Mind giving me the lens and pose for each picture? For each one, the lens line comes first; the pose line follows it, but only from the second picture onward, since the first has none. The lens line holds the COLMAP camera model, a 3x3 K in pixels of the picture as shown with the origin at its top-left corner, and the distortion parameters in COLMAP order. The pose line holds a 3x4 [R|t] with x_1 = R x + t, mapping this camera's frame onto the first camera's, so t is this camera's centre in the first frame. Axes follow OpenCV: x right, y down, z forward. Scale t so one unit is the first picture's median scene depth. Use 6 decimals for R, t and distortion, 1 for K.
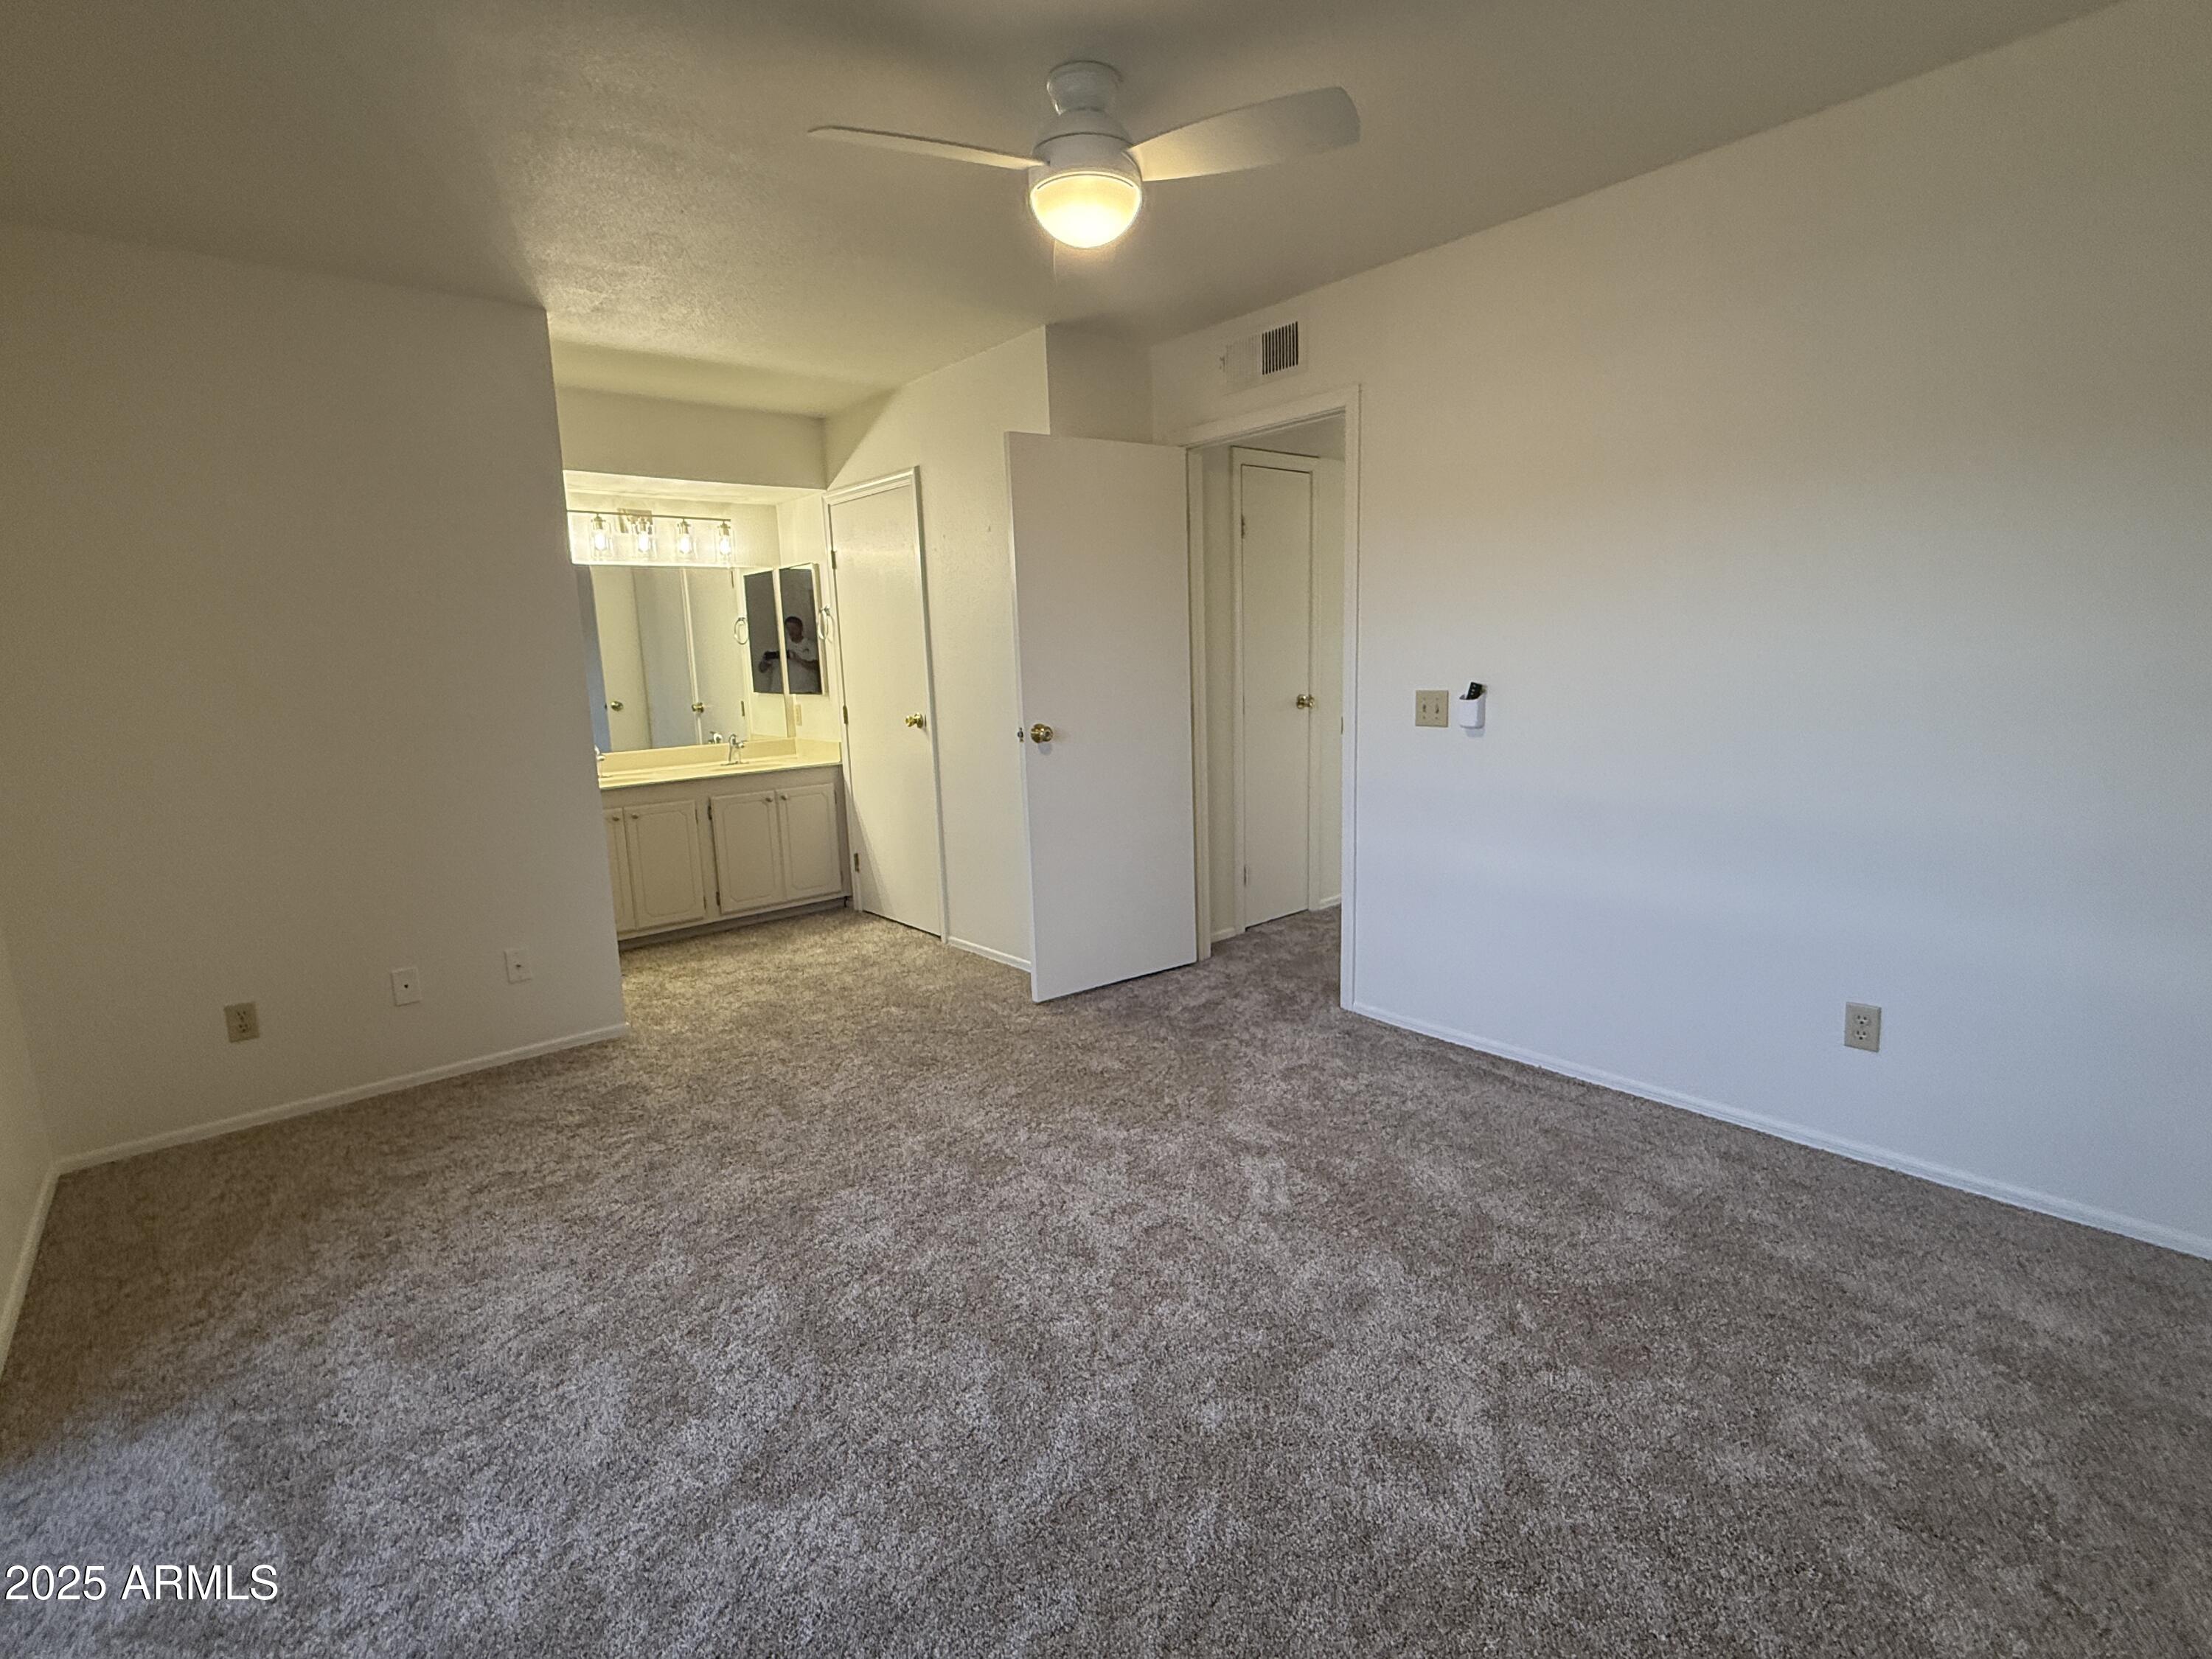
lens RADIAL K [[1020.3, 0, 1090.5], [0, 1020.3, 839.3], [0, 0, 1]] dist [0.000431, 0.000188]
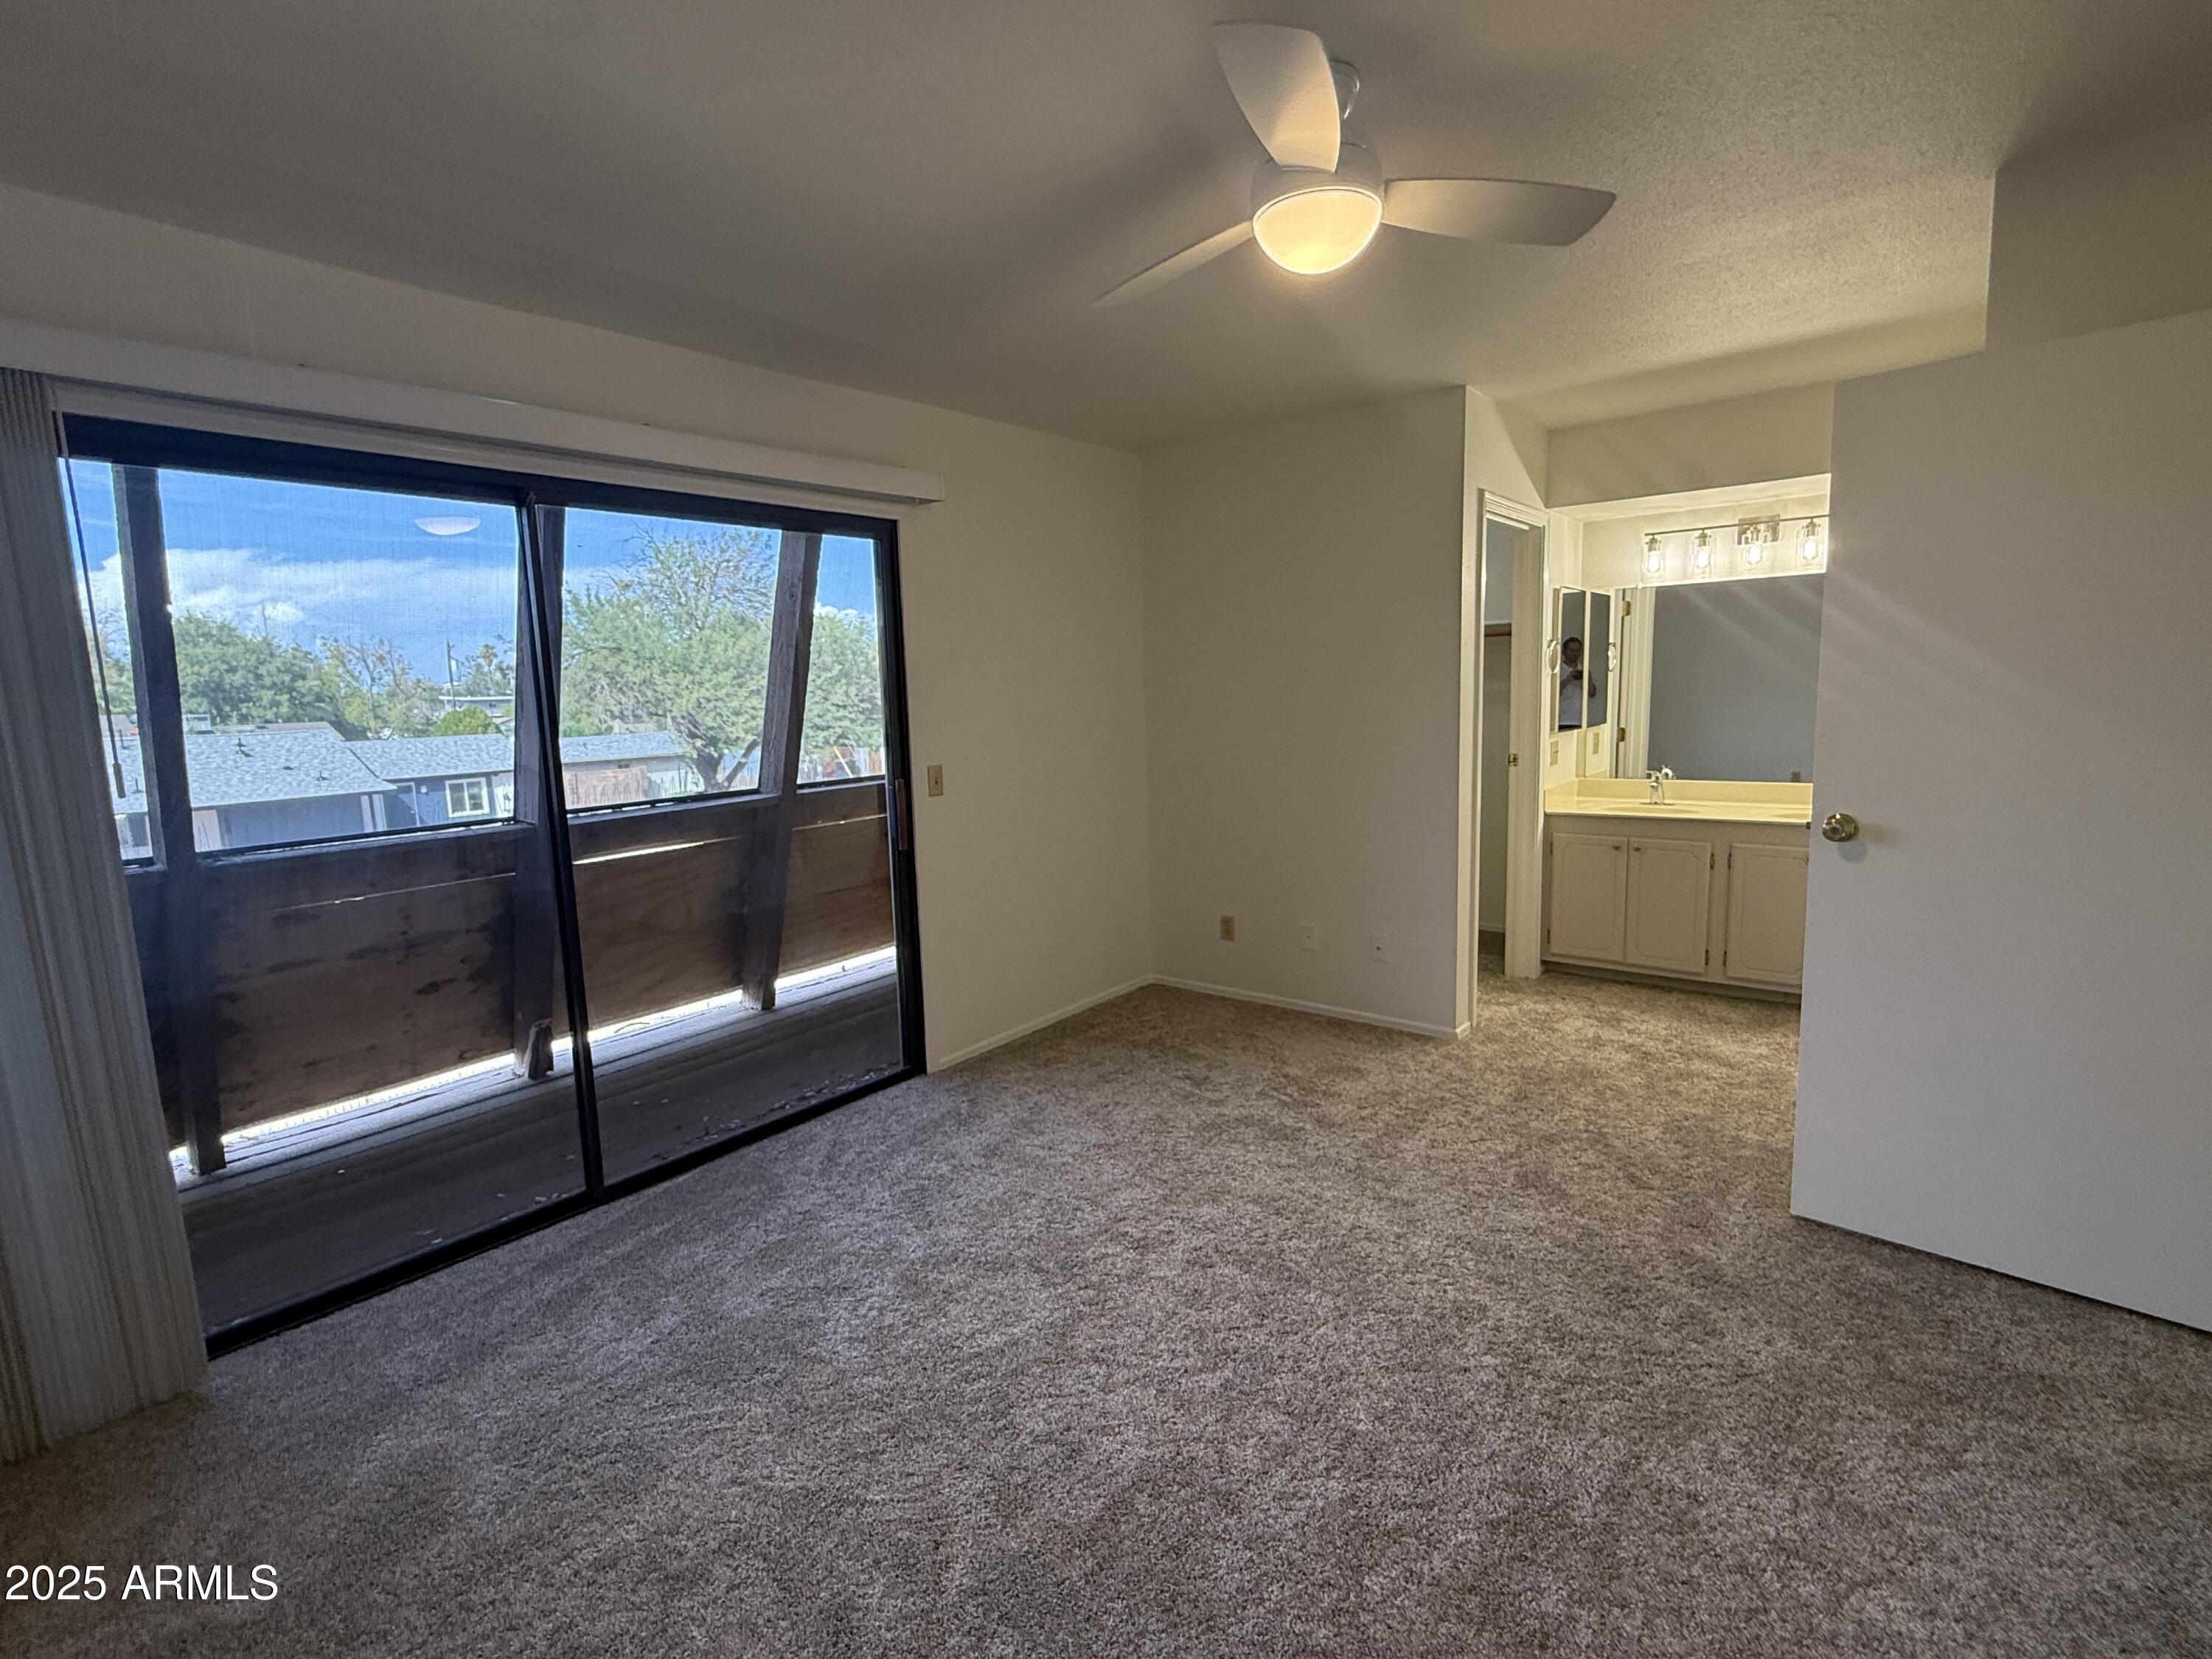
lens RADIAL K [[1020.3, 0, 1112.0], [0, 1020.3, 827.4], [0, 0, 1]] dist [0.000431, 0.000188]
pose [[0.200449, 0.157216, -0.967007, 0.510195], [-0.151035, 0.980199, 0.128053, -0.119959], [0.967992, 0.120384, 0.220225, 0.401921]]
